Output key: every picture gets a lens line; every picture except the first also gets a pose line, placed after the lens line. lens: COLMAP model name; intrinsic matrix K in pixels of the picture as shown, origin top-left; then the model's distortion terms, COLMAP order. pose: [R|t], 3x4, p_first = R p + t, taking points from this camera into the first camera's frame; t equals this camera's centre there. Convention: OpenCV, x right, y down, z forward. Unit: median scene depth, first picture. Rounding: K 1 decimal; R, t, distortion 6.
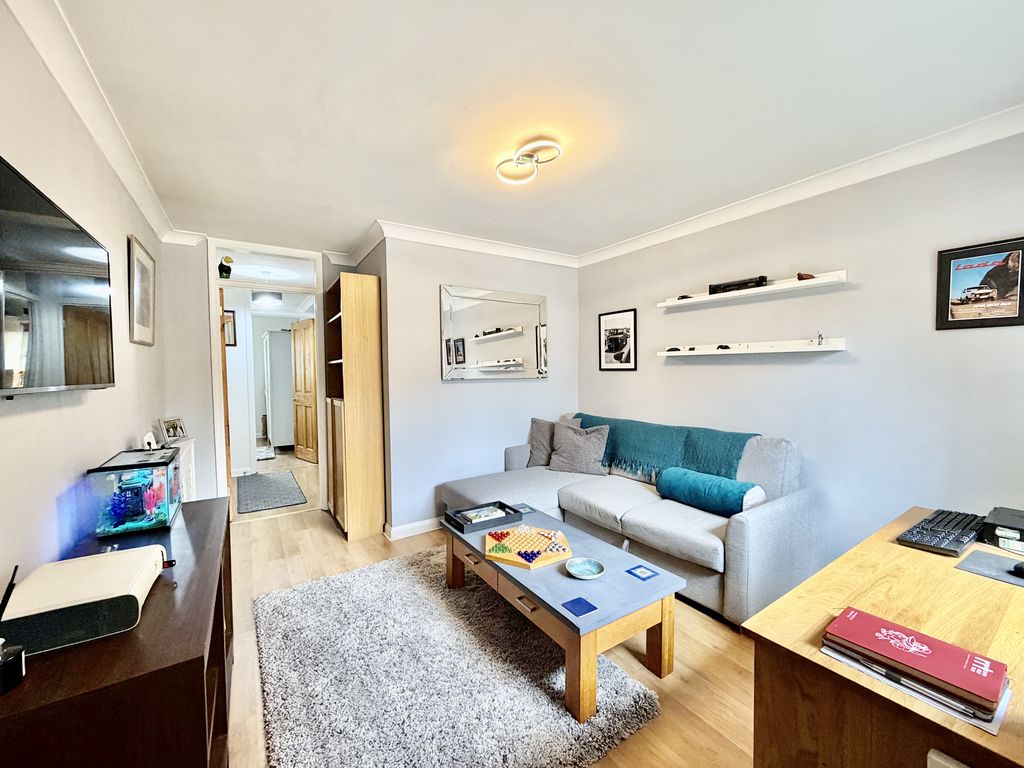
lens RADIAL K [[414.2, 0, 510.4], [0, 414.2, 384.4], [0, 0, 1]] dist [-0.001192, -0.000459]
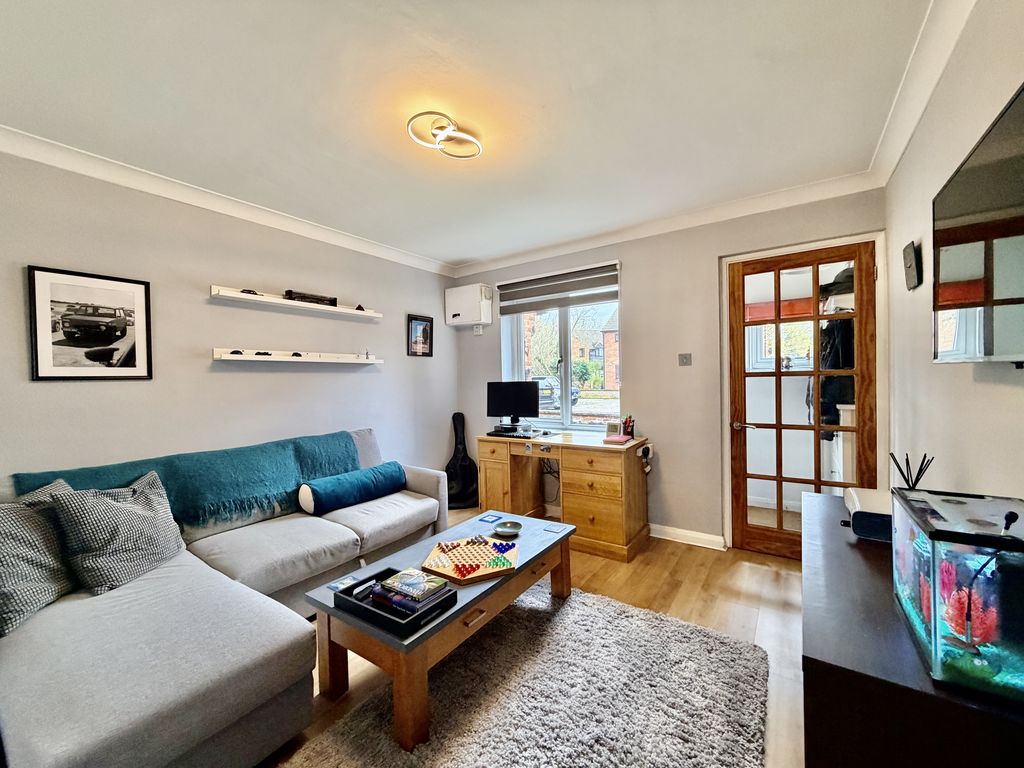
lens RADIAL K [[414.2, 0, 510.4], [0, 414.2, 384.4], [0, 0, 1]] dist [-0.001192, -0.000459]
pose [[-0.390603, -0.000379, 0.920559, -0.502348], [0.055414, 0.998177, 0.023923, -0.010439], [-0.918890, 0.060356, -0.389869, 0.746740]]
